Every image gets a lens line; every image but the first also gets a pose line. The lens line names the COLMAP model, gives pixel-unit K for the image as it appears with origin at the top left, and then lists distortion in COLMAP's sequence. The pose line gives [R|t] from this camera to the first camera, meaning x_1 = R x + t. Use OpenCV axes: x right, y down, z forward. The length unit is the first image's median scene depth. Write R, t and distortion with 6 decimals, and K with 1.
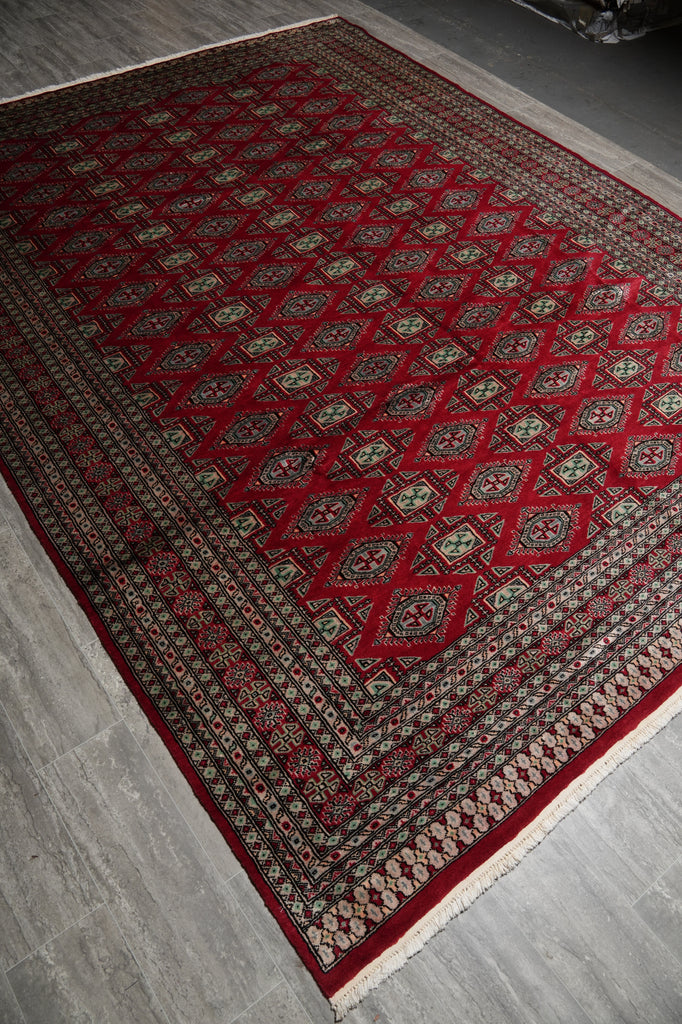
lens RADIAL K [[791.4, 0, 340.8], [0, 791.4, 504.9], [0, 0, 1]] dist [-0.136210, 0.103822]
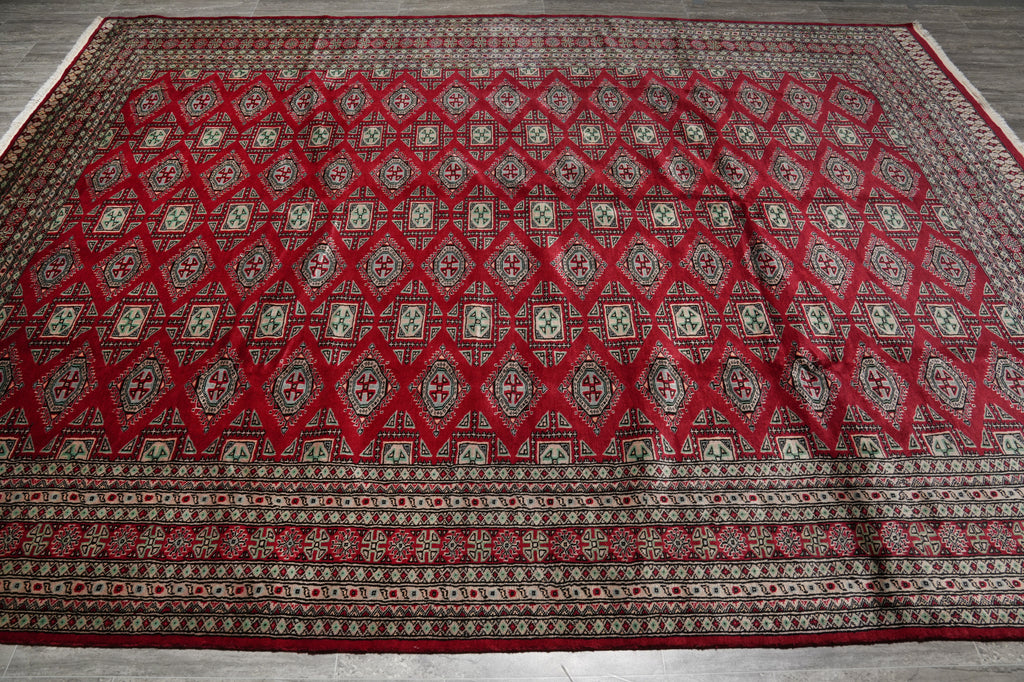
lens RADIAL K [[791.4, 0, 534.8], [0, 791.4, 339.6], [0, 0, 1]] dist [-0.136210, 0.103822]
pose [[0.574451, -0.624740, 0.528873, -0.770605], [0.652215, 0.739762, 0.165434, -0.489020], [-0.494593, 0.249905, 0.832421, 0.437328]]
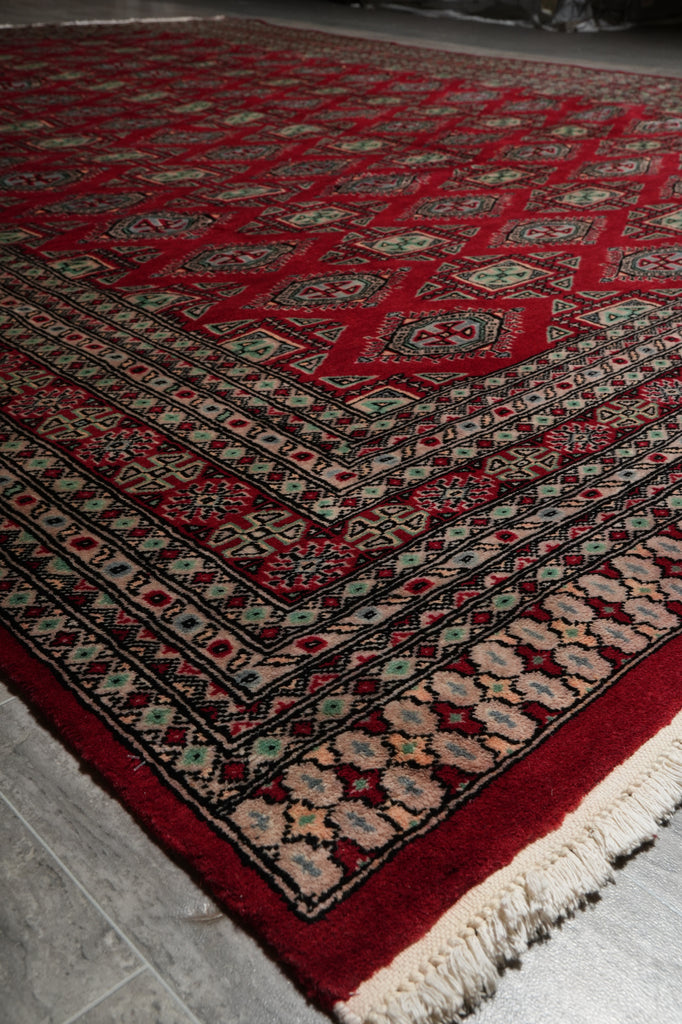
lens RADIAL K [[1052.8, 0, 341.7], [0, 1052.8, 510.2], [0, 0, 1]] dist [-0.003768, 0.000000]
pose [[0.993845, -0.076560, 0.080062, -0.020385], [0.101696, 0.917143, -0.385366, 0.460005], [-0.043925, 0.391136, 0.919284, 0.462404]]
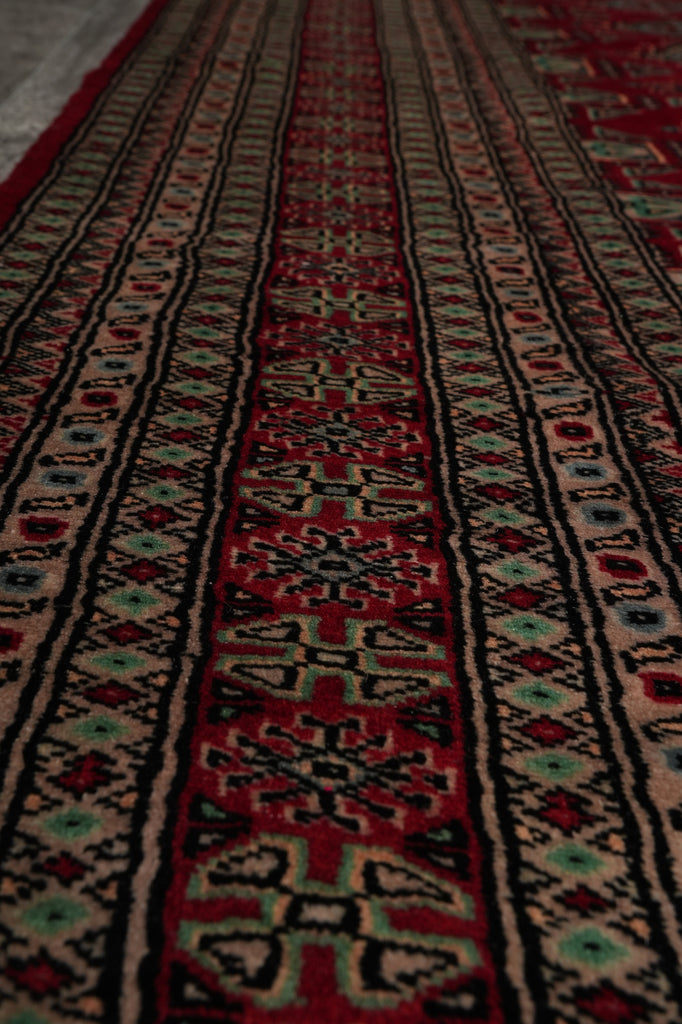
lens RADIAL K [[1388.4, 0, 336.5], [0, 1388.4, 511.9], [0, 0, 1]] dist [0.094325, 0.000000]
pose [[0.804156, 0.285615, -0.521303, -0.205271], [-0.496680, 0.804664, -0.325307, 0.030155], [0.326561, 0.520518, 0.788935, 0.881697]]
